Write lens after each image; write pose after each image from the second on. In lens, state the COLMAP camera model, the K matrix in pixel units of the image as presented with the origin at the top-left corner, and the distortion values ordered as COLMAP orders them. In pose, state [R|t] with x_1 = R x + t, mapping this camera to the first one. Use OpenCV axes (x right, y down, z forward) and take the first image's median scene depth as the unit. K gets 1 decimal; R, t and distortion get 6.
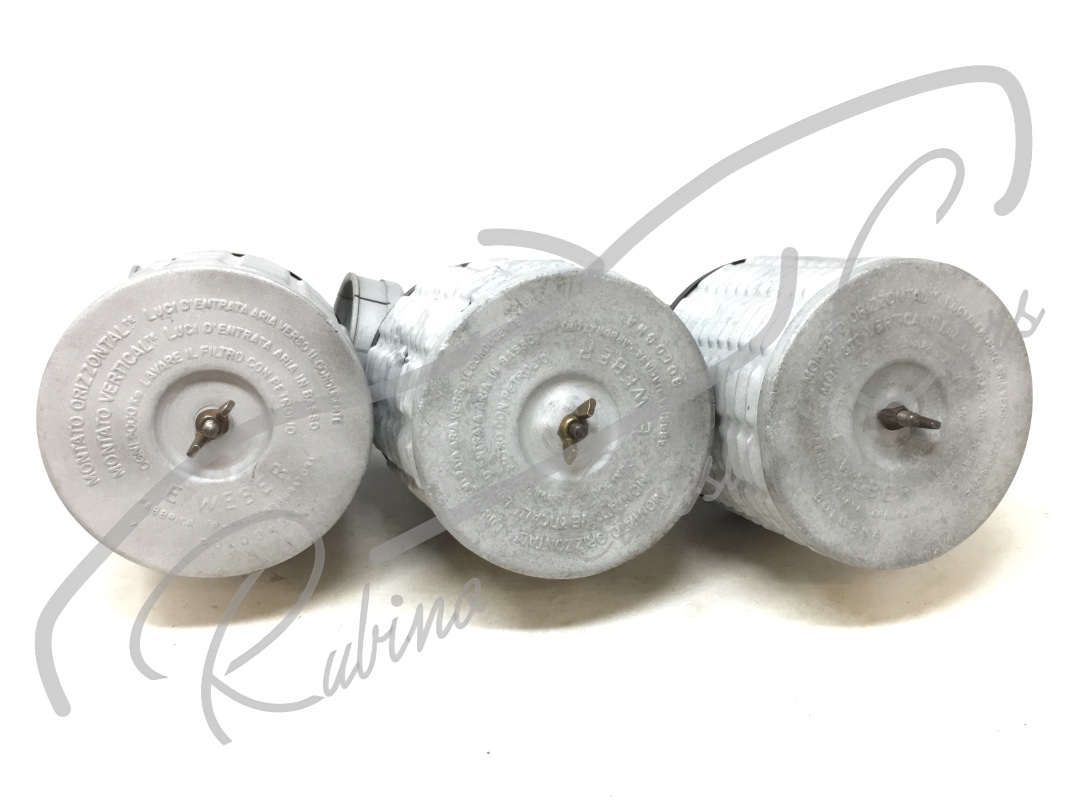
lens RADIAL K [[933.9, 0, 569.9], [0, 933.9, 396.3], [0, 0, 1]] dist [0.031375, -0.012024]
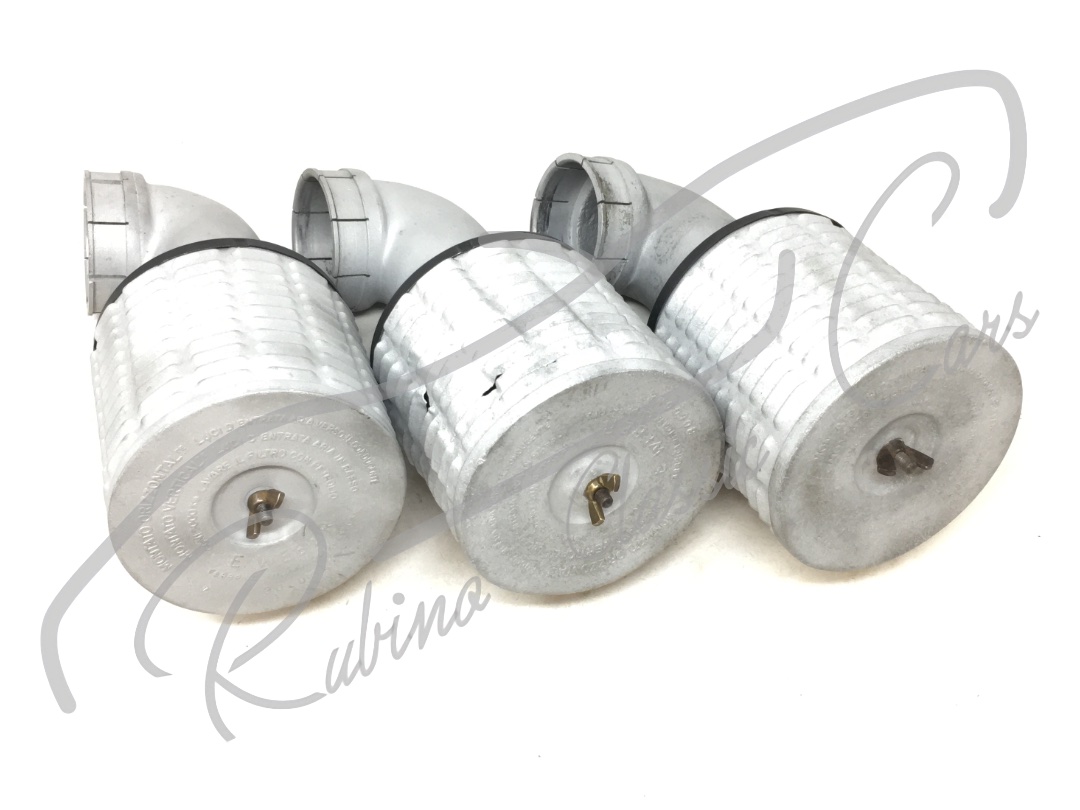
lens RADIAL K [[999.6, 0, 539.2], [0, 999.6, 404.6], [0, 0, 1]] dist [0.020043, 0.000000]
pose [[0.998238, -0.056494, 0.018146, -0.079288], [0.045693, 0.926980, 0.372317, -0.490887], [-0.037855, -0.370832, 0.927928, -0.036360]]
